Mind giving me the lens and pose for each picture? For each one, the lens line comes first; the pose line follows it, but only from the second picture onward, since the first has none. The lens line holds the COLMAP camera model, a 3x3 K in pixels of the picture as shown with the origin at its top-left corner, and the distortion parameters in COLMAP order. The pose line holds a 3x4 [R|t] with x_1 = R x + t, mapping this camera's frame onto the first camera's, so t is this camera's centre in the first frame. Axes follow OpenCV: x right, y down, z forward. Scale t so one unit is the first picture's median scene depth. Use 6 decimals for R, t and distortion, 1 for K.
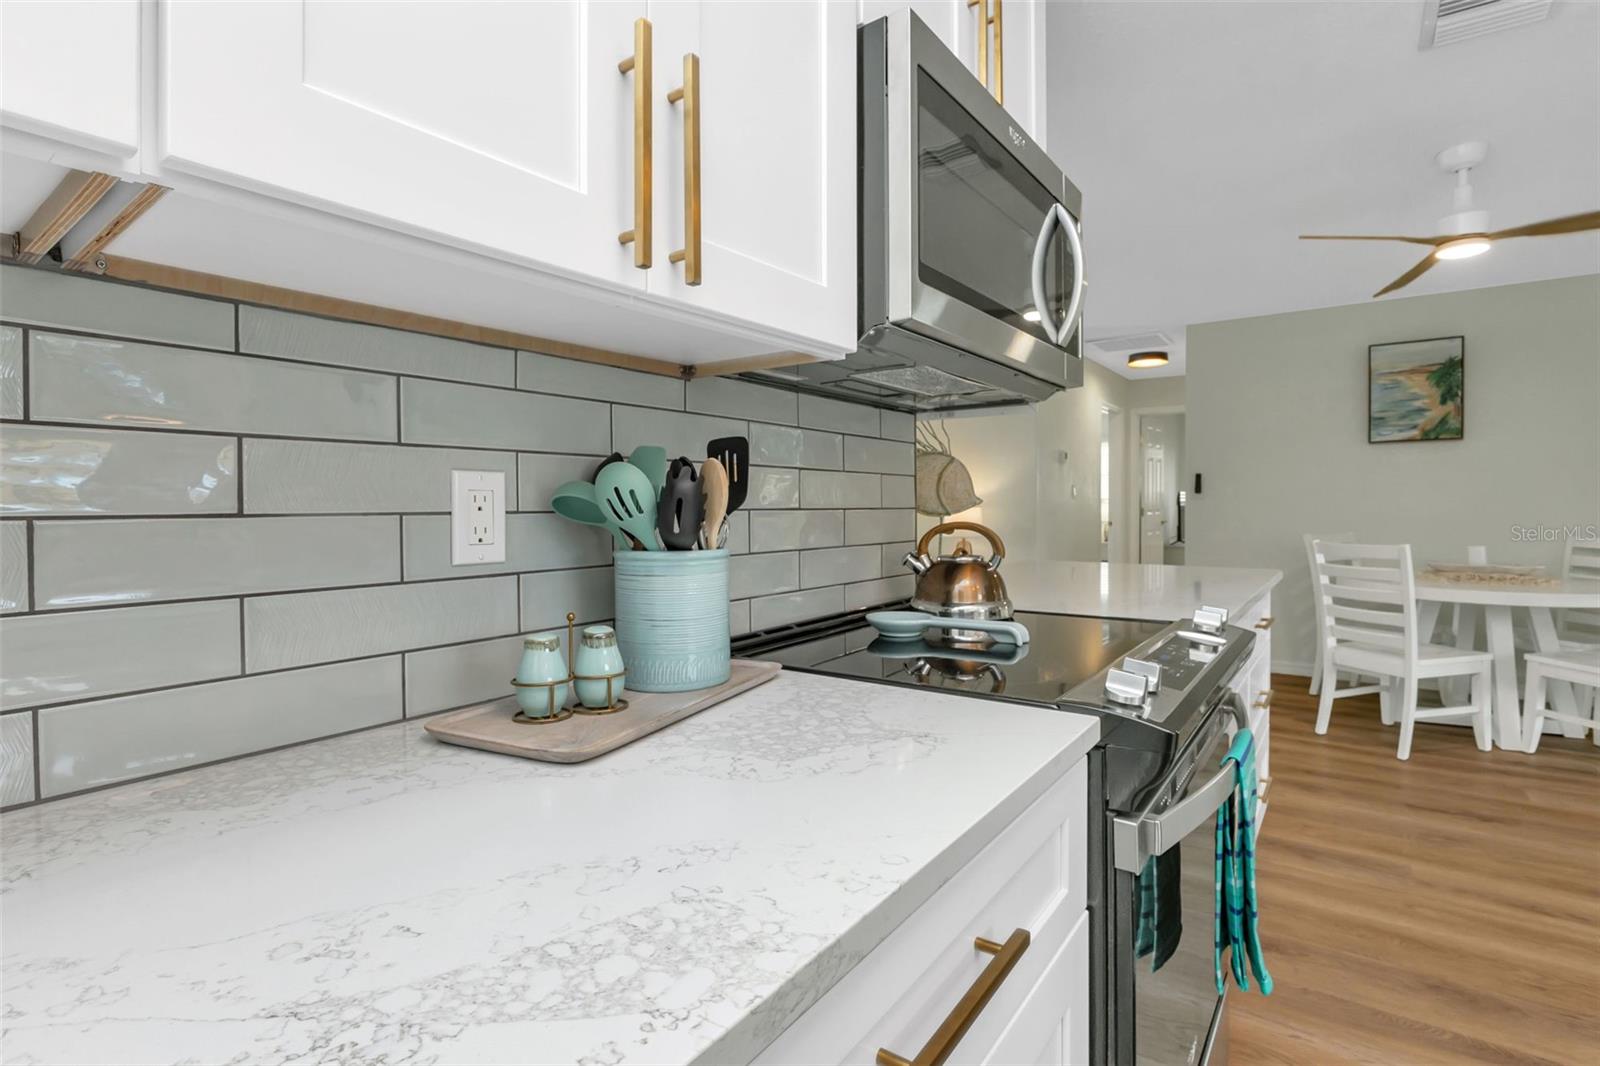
lens RADIAL K [[763.0, 0, 811.8], [0, 763.0, 516.9], [0, 0, 1]] dist [-0.004664, -0.002069]
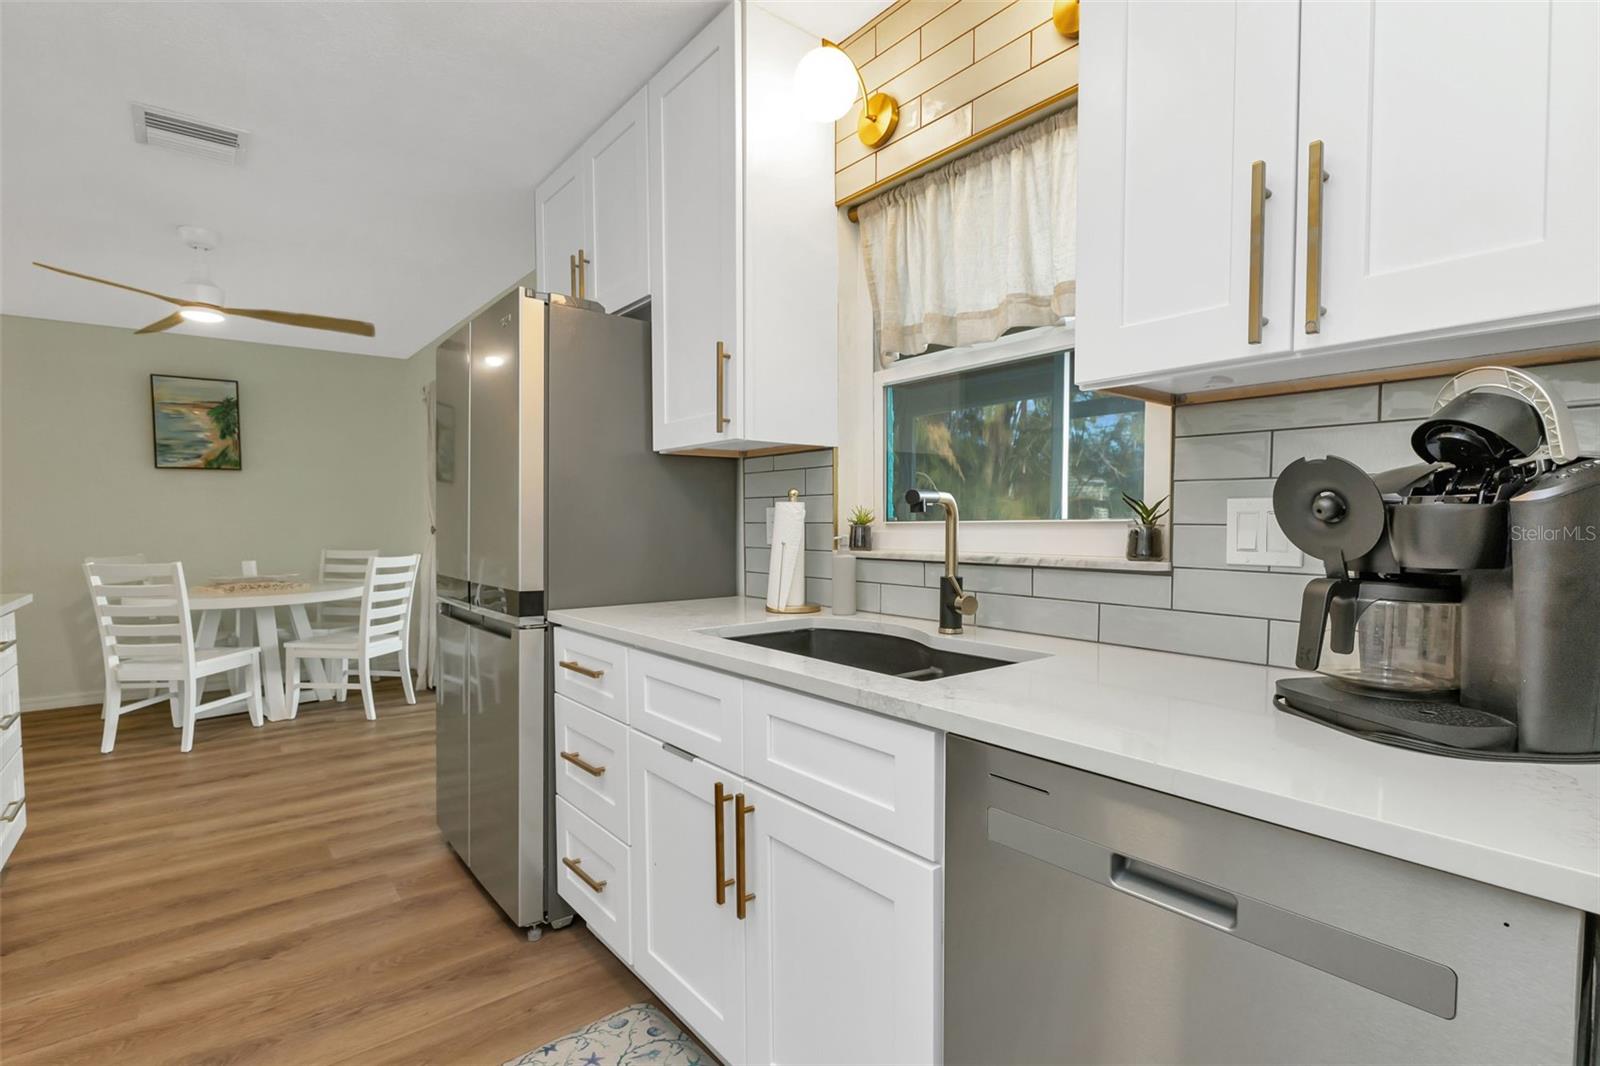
lens RADIAL K [[763.0, 0, 807.1], [0, 763.0, 555.2], [0, 0, 1]] dist [-0.004664, -0.002069]
pose [[0.269869, -0.042671, 0.961951, -0.044707], [0.022157, 0.999028, 0.038100, 0.003309], [-0.962642, 0.011032, 0.270552, -0.181362]]
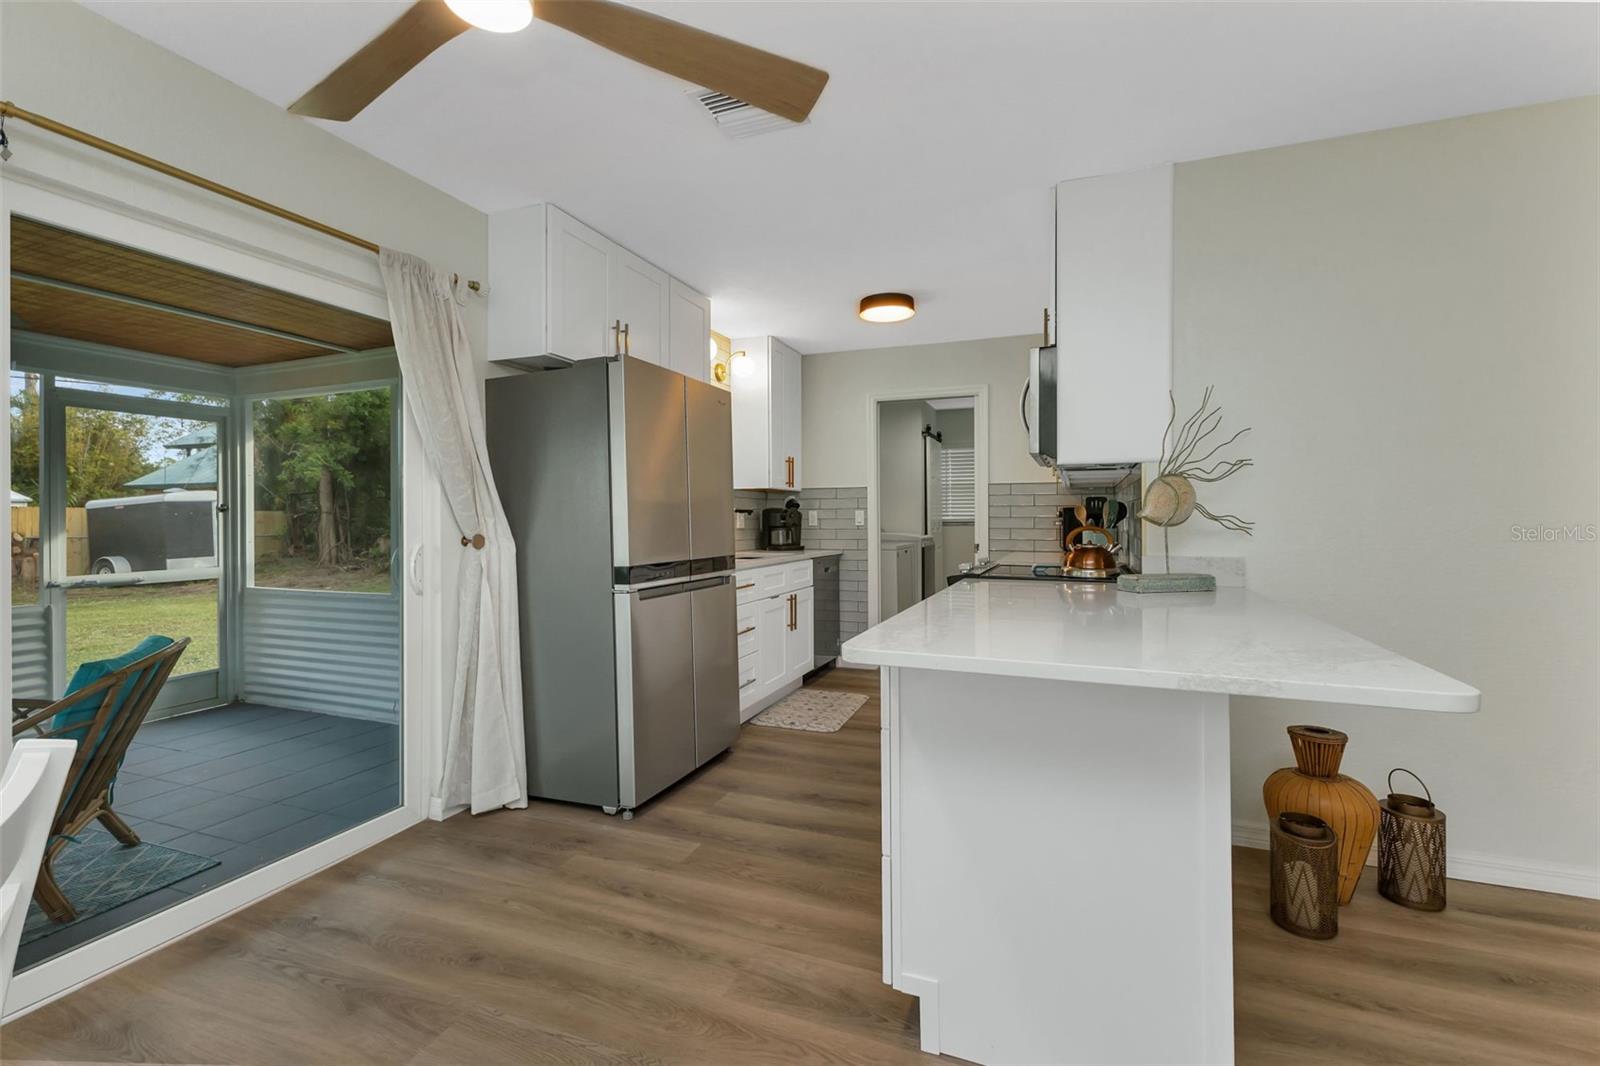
lens RADIAL K [[711.7, 0, 782.1], [0, 711.7, 515.4], [0, 0, 1]] dist [0.010944, 0.002122]
pose [[-0.975202, 0.006964, -0.221208, 0.566299], [0.003352, 0.999855, 0.016699, -0.022401], [0.221293, 0.015544, -0.975084, 1.090376]]
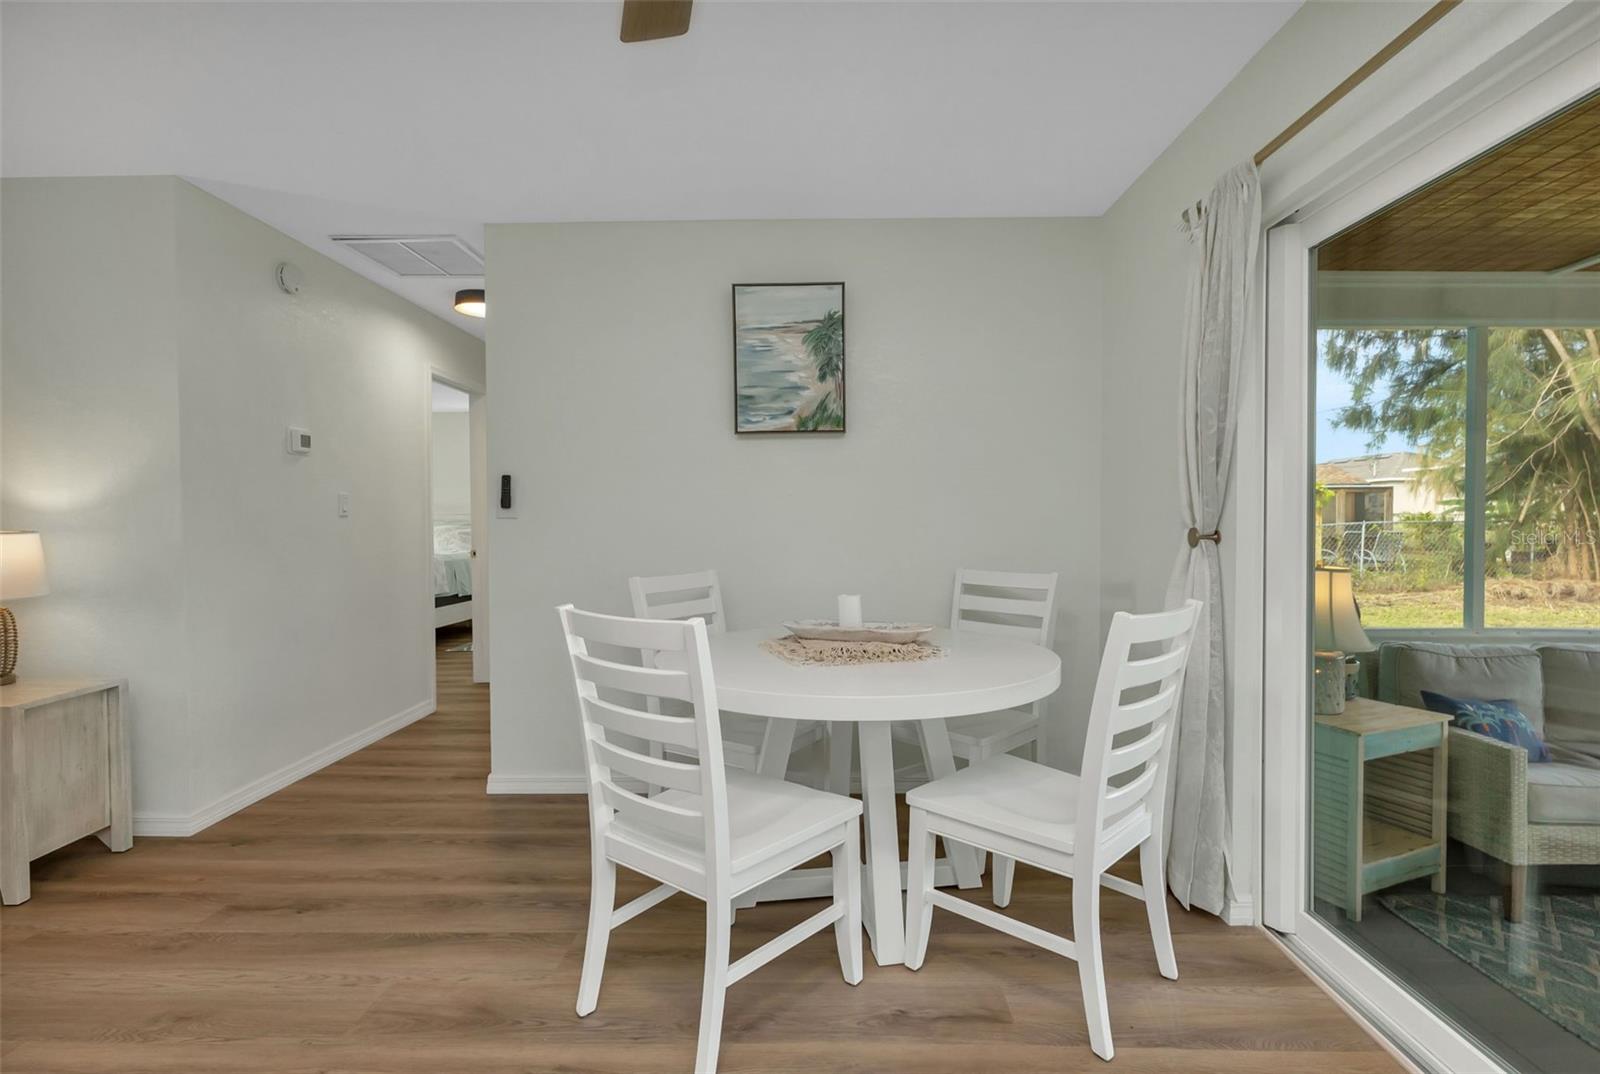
lens RADIAL K [[757.1, 0, 812.1], [0, 757.1, 537.1], [0, 0, 1]] dist [-0.021379, -0.000014]
pose [[0.823266, -0.011446, 0.567541, 0.525512], [0.010909, 0.999931, 0.004343, -0.012266], [-0.567552, 0.002616, 0.823334, 0.536443]]
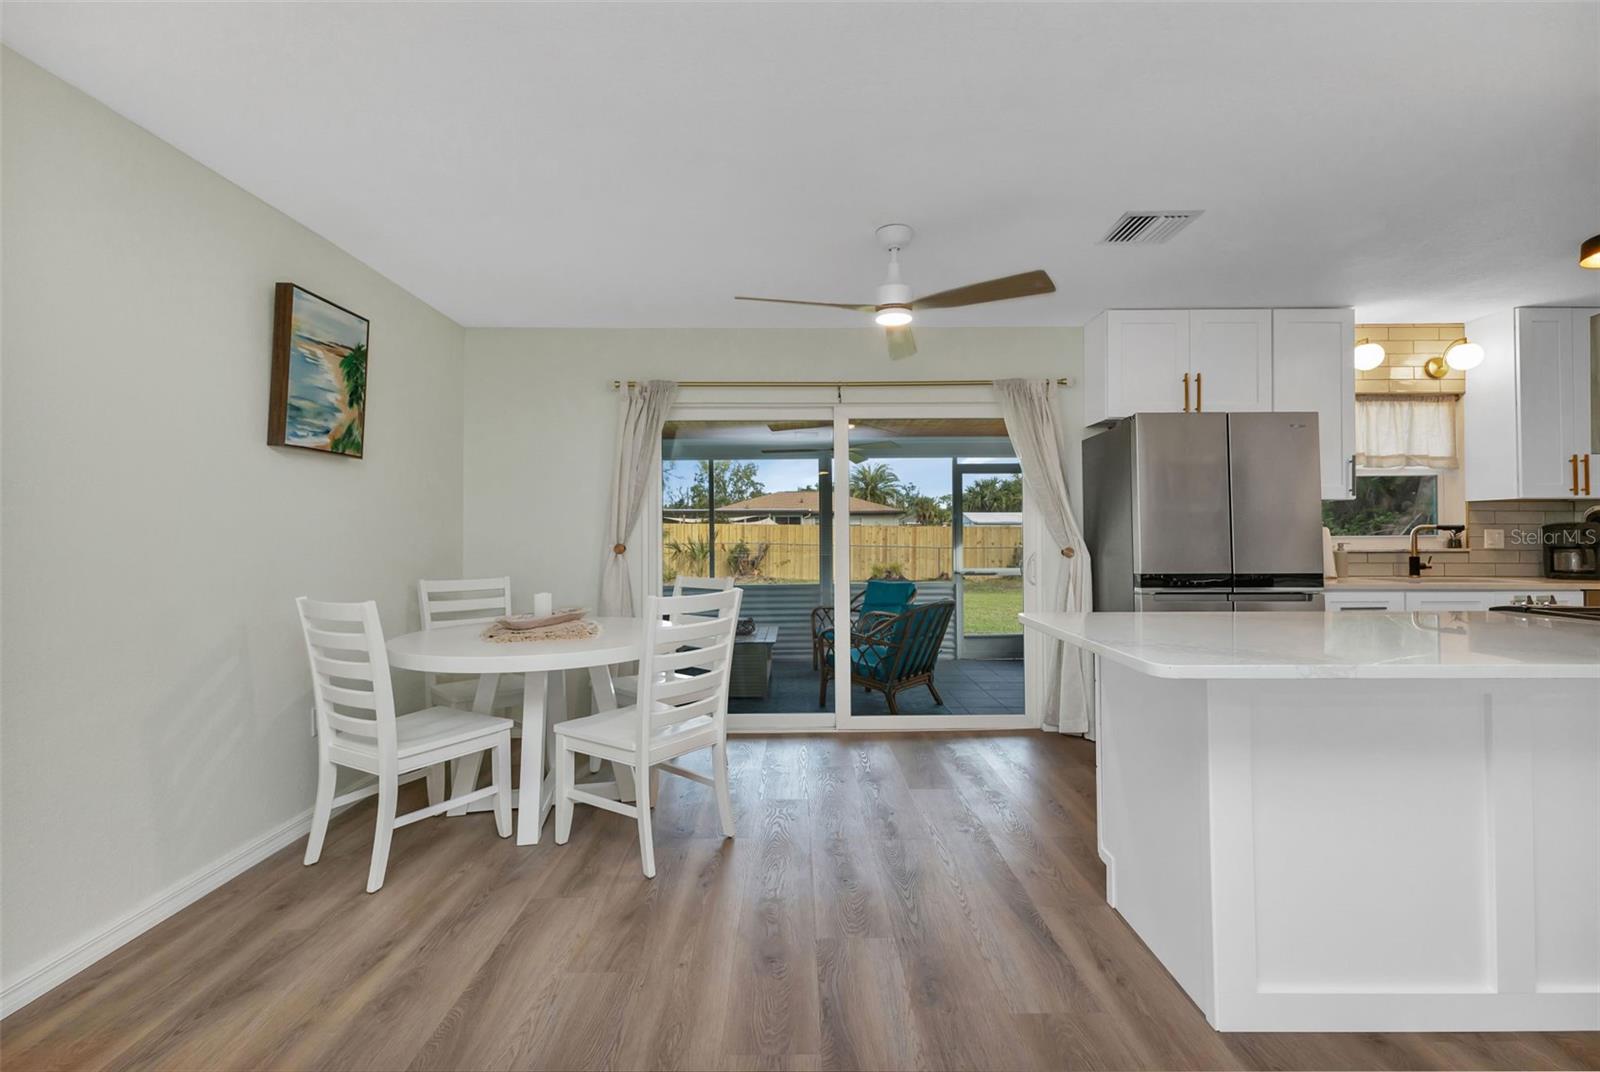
lens RADIAL K [[711.7, 0, 812.1], [0, 711.7, 526.6], [0, 0, 1]] dist [0.010944, 0.002122]
pose [[-0.588878, 0.018395, 0.808013, 0.049410], [0.022959, 0.999718, -0.006027, -0.027029], [-0.807896, 0.015002, -0.589134, 1.264978]]
